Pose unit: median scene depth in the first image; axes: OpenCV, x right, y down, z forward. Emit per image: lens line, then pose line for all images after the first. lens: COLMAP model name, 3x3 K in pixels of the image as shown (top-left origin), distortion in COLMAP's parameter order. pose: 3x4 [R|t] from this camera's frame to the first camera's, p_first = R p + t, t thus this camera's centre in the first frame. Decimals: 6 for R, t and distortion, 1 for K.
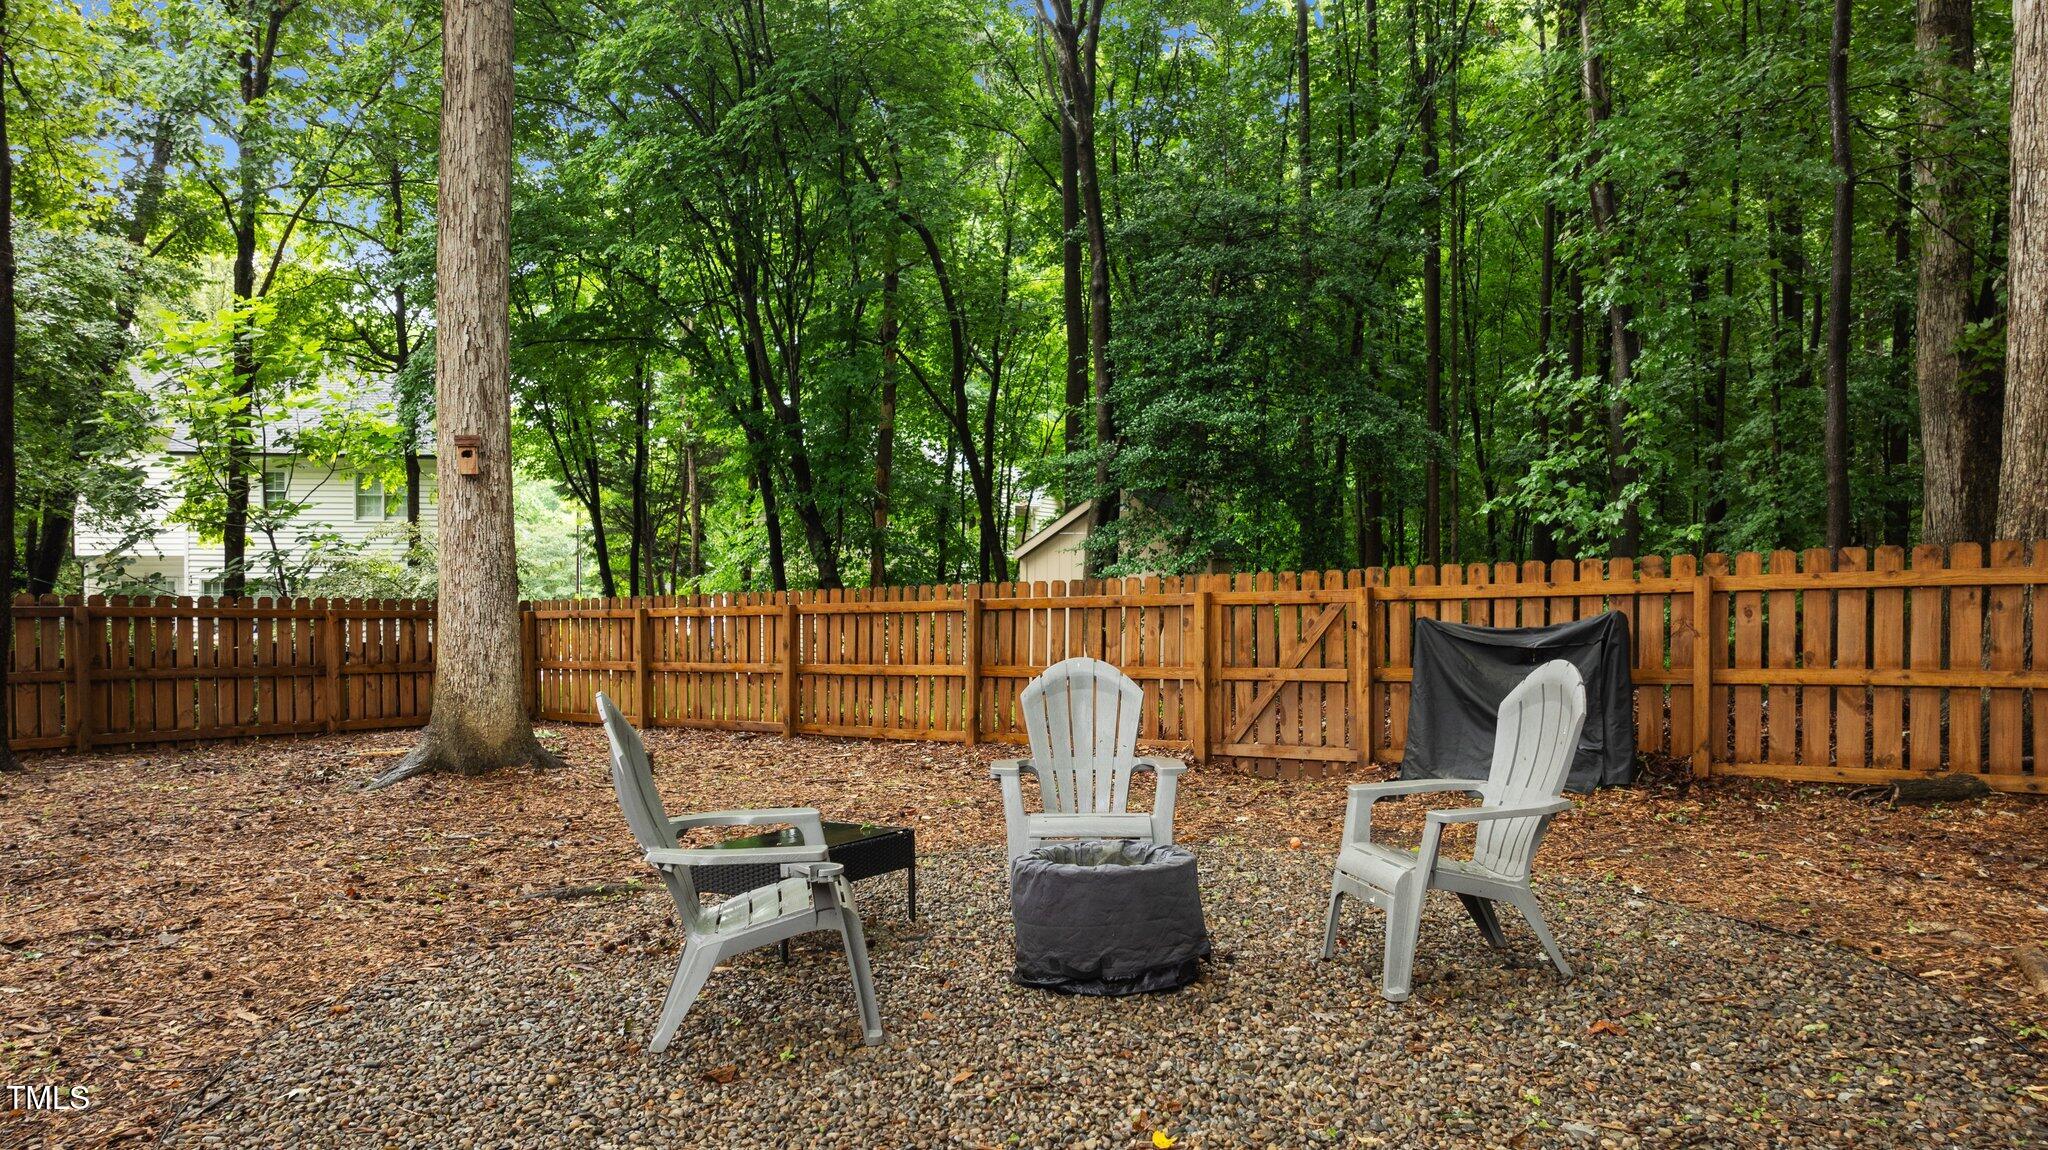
lens RADIAL K [[1452.6, 0, 1024.0], [0, 1452.6, 575.0], [0, 0, 1]] dist [-0.009162, -0.001413]
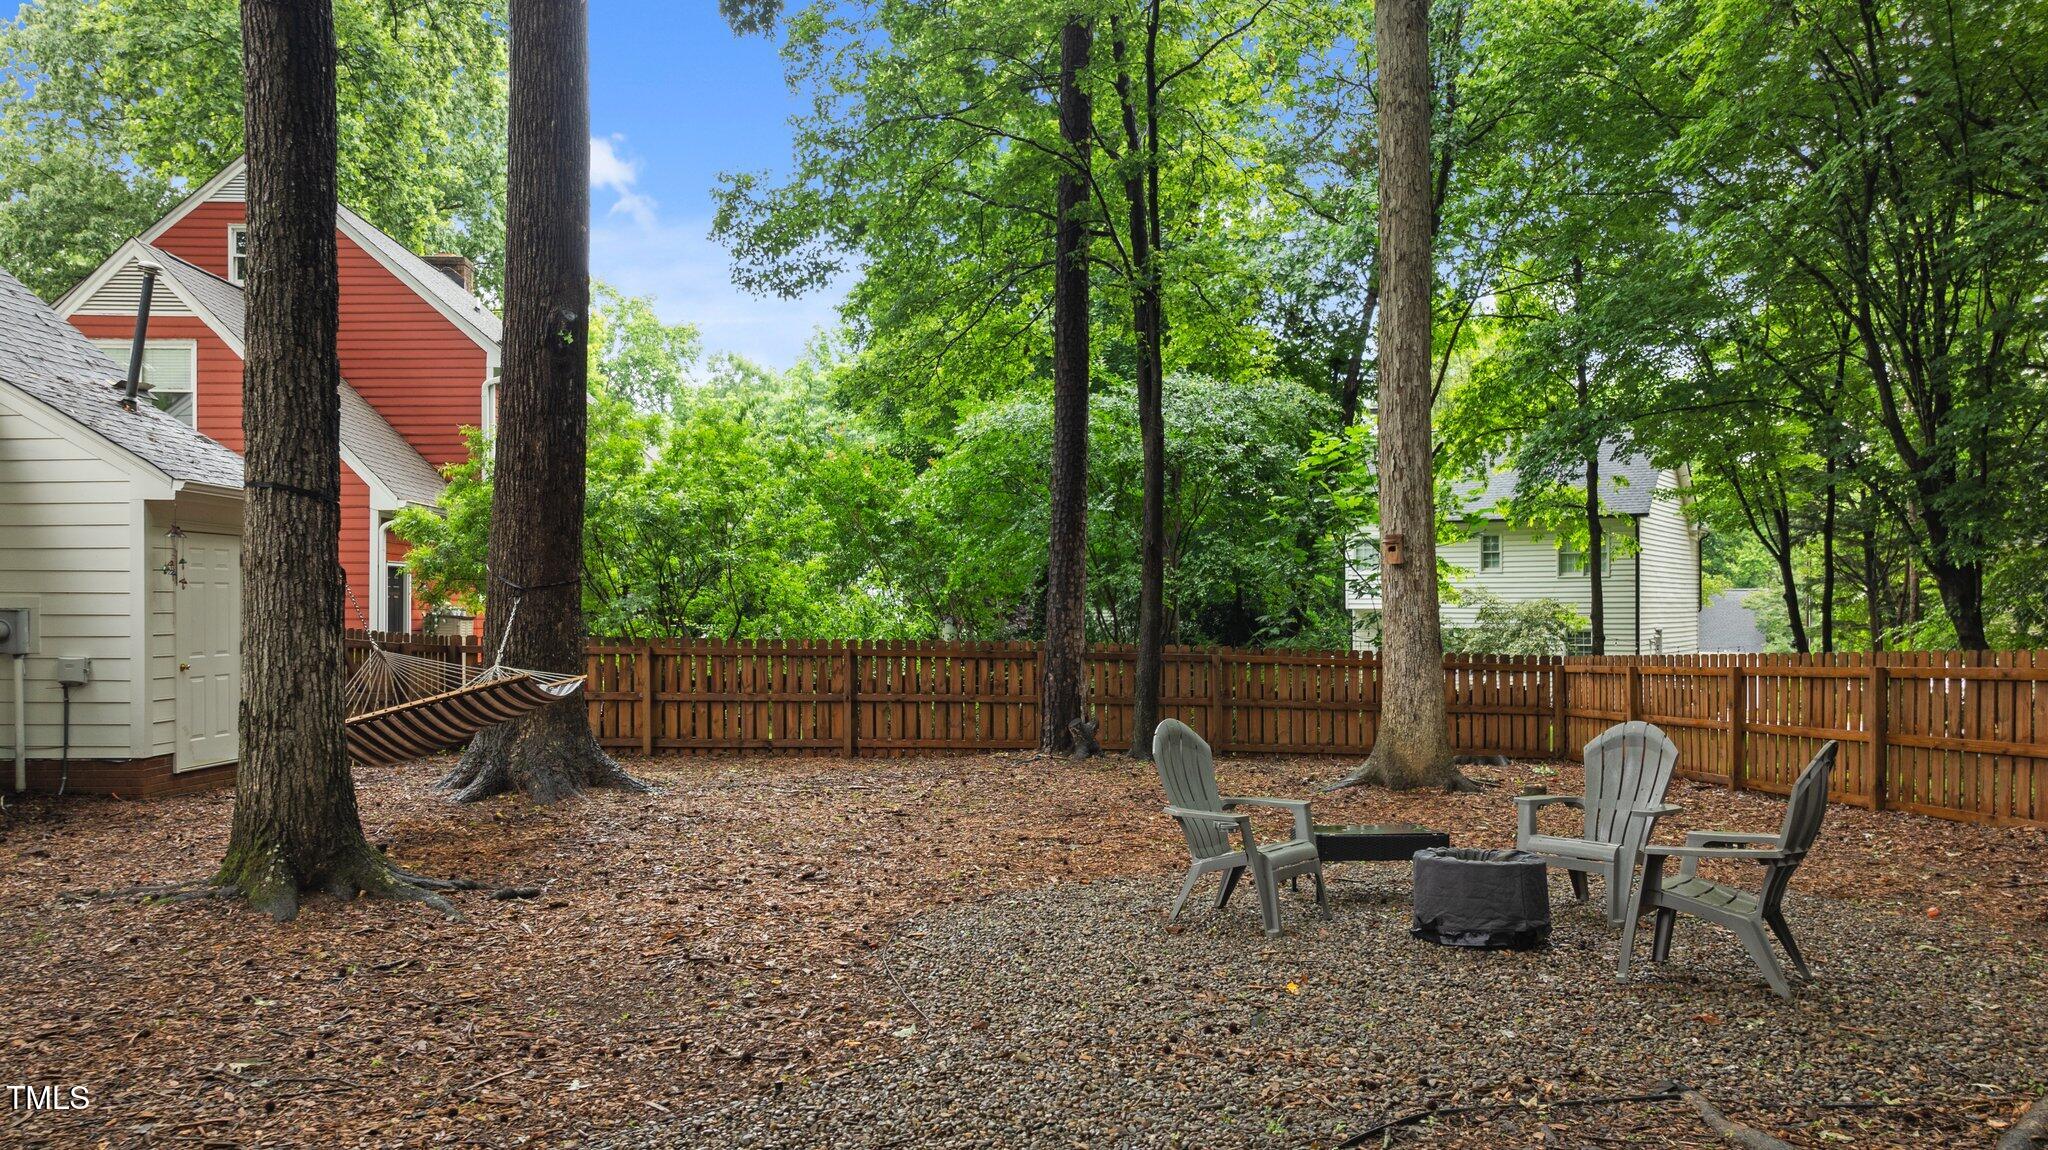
lens RADIAL K [[1449.6, 0, 1027.6], [0, 1449.6, 609.8], [0, 0, 1]] dist [-0.027568, 0.001359]
pose [[0.660429, -0.000334, -0.750888, 0.291781], [-0.004891, 0.999977, -0.004746, -0.014272], [0.750873, 0.006807, 0.660412, -0.098366]]
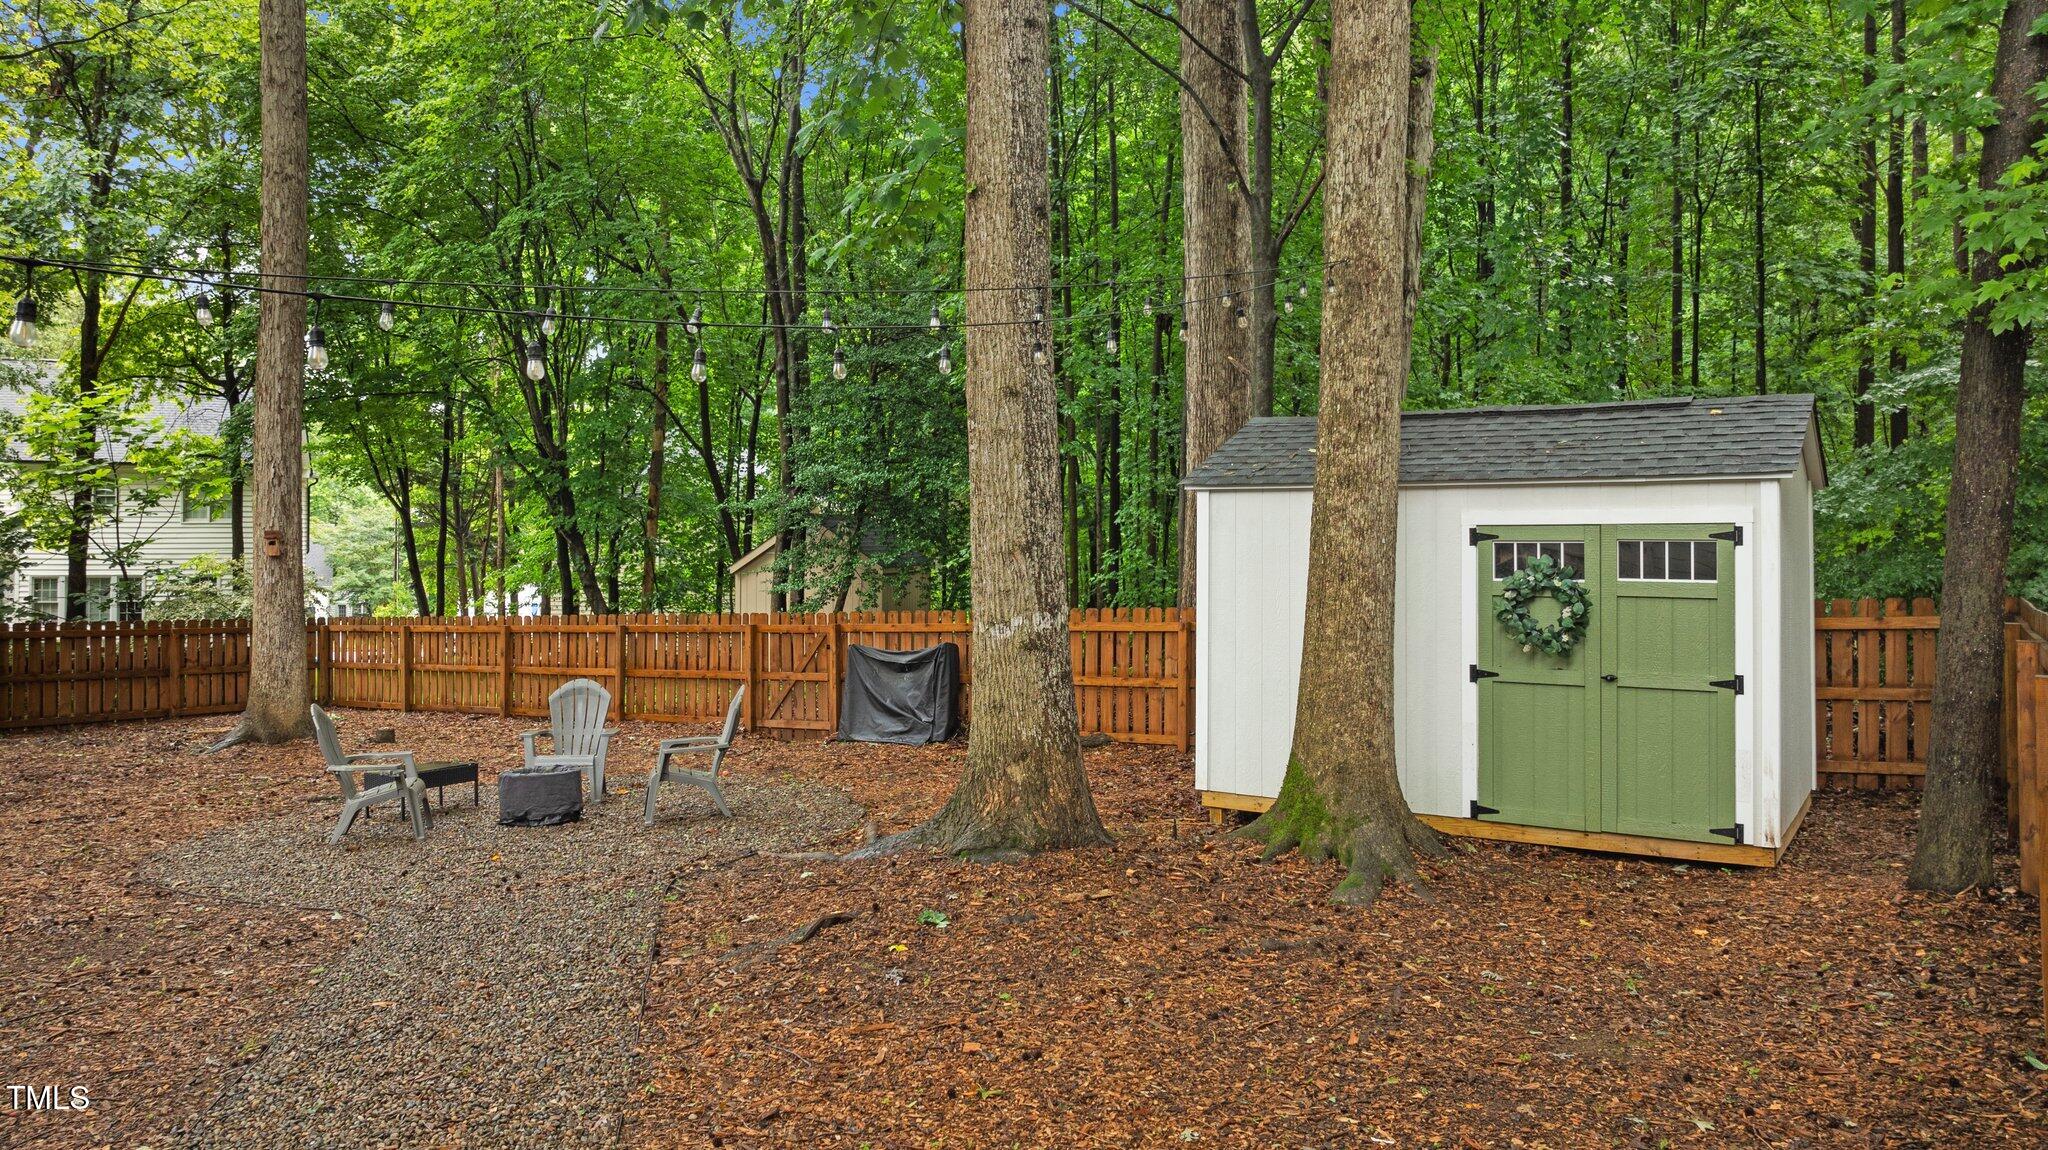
lens RADIAL K [[1469.6, 0, 1026.1], [0, 1469.6, 502.8], [0, 0, 1]] dist [-0.044720, 0.064159]
pose [[0.995231, 0.002834, 0.097503, 0.212898], [-0.000067, 0.999598, -0.028364, -0.060712], [-0.097544, 0.028222, 0.994831, -0.507766]]
